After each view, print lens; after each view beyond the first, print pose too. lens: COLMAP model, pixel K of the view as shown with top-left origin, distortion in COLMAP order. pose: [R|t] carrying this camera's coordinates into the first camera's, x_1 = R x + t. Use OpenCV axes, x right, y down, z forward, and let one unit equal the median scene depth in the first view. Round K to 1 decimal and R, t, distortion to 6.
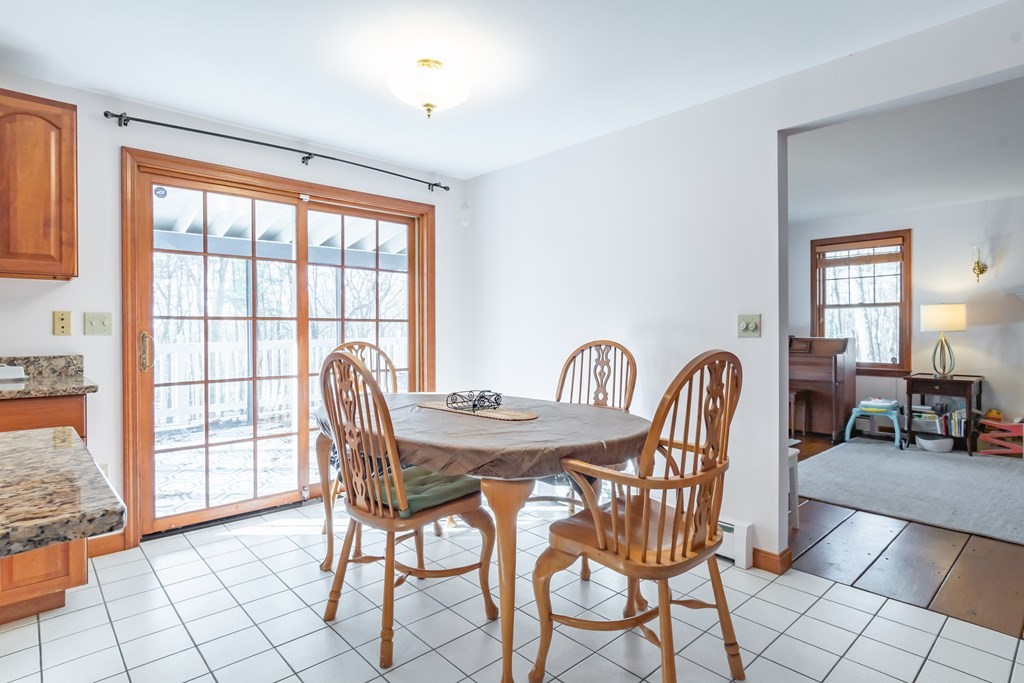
lens RADIAL K [[537.8, 0, 512.0], [0, 537.8, 341.5], [0, 0, 1]] dist [0.001869, 0.001074]
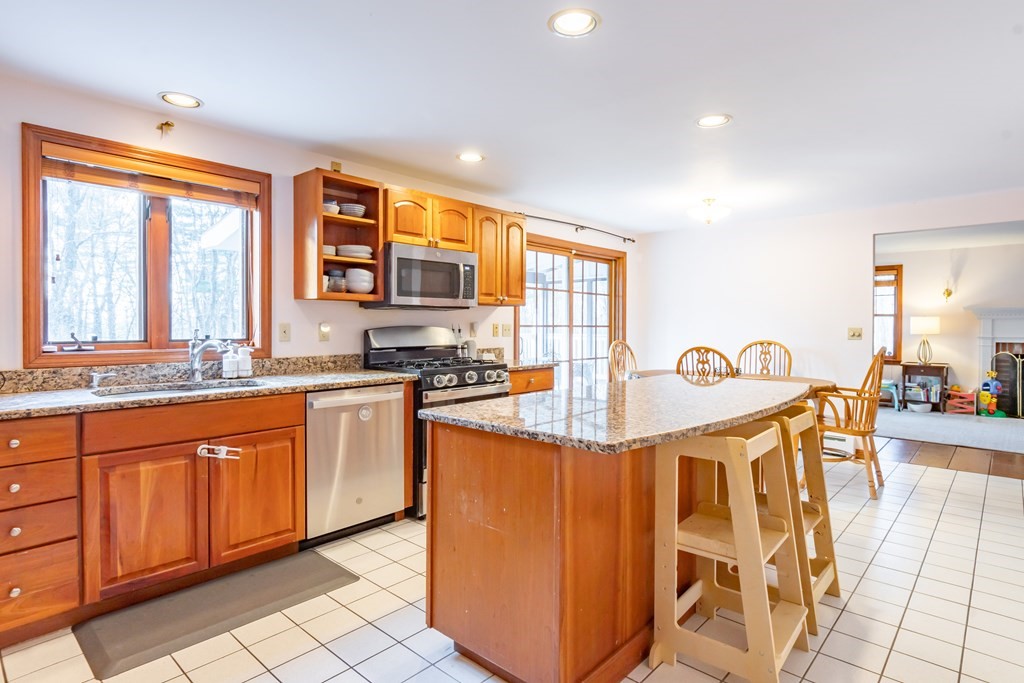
lens RADIAL K [[545.1, 0, 512.0], [0, 545.1, 341.5], [0, 0, 1]] dist [0.002769, 0.000011]
pose [[0.996372, 0.003498, 0.085028, -0.518864], [-0.004242, 0.999954, 0.008571, -0.006851], [-0.084994, -0.008901, 0.996342, -0.461177]]
